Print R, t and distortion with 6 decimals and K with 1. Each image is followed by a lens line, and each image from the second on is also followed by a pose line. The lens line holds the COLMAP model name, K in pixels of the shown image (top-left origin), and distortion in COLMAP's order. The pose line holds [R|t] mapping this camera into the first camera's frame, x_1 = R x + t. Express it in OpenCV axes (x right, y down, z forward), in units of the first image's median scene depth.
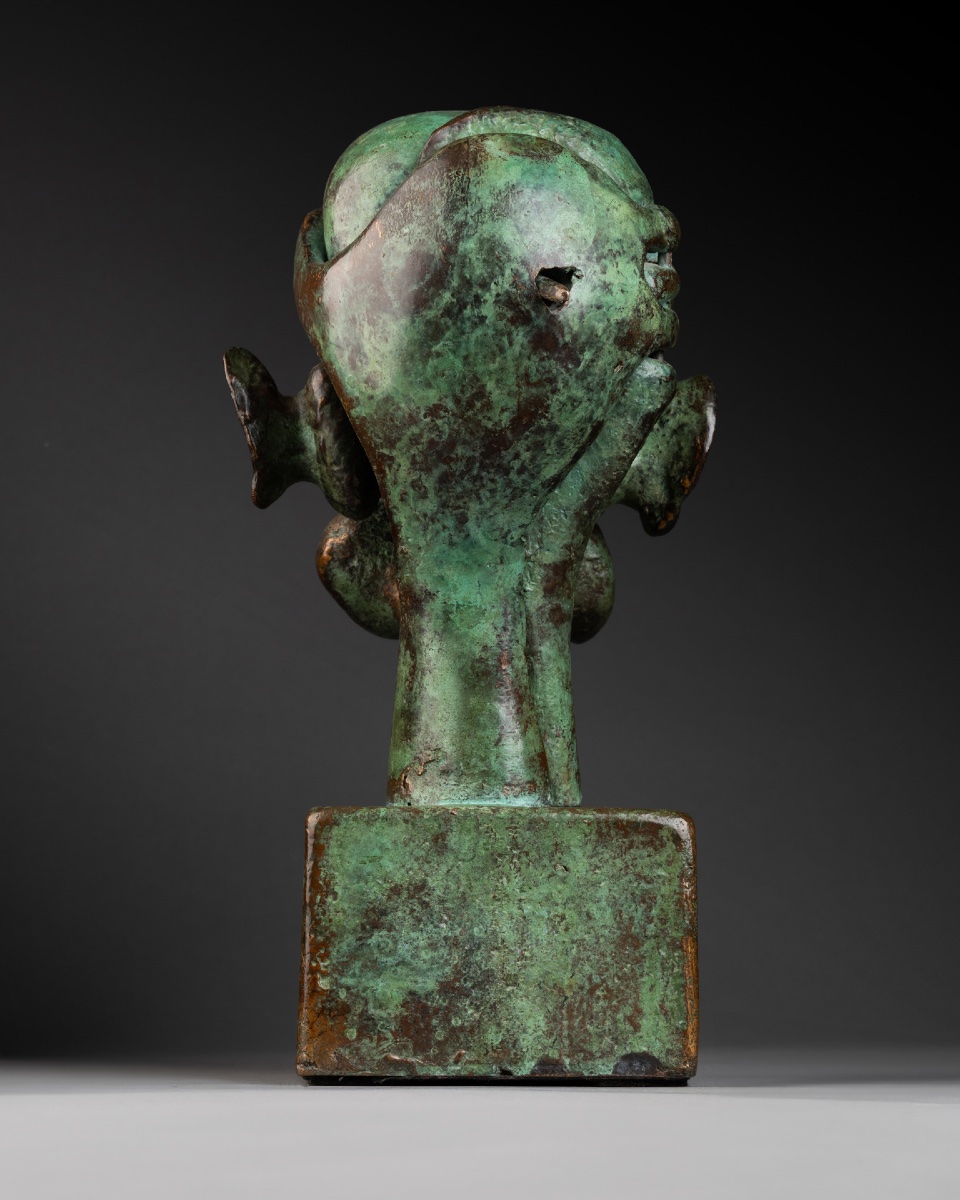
lens RADIAL K [[4092.3, 0, 478.7], [0, 4092.3, 599.9], [0, 0, 1]] dist [0.399484, 0.000000]
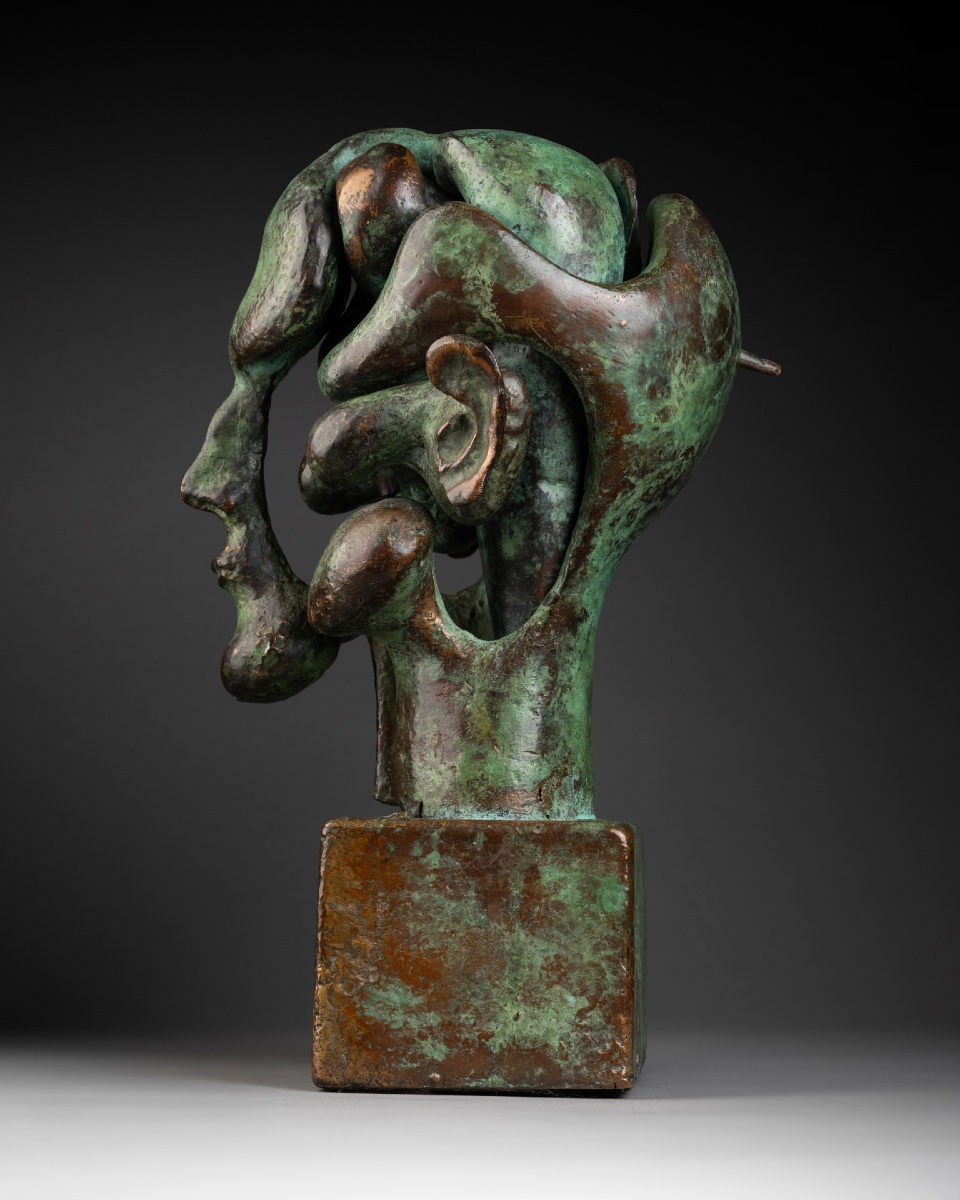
lens RADIAL K [[4092.3, 0, 477.6], [0, 4092.3, 600.4], [0, 0, 1]] dist [0.399484, 0.000000]
pose [[-0.120017, 0.016167, 0.992640, -1.038865], [-0.092423, 0.995343, -0.027386, 0.025918], [-0.988460, -0.095029, -0.117964, 1.154590]]
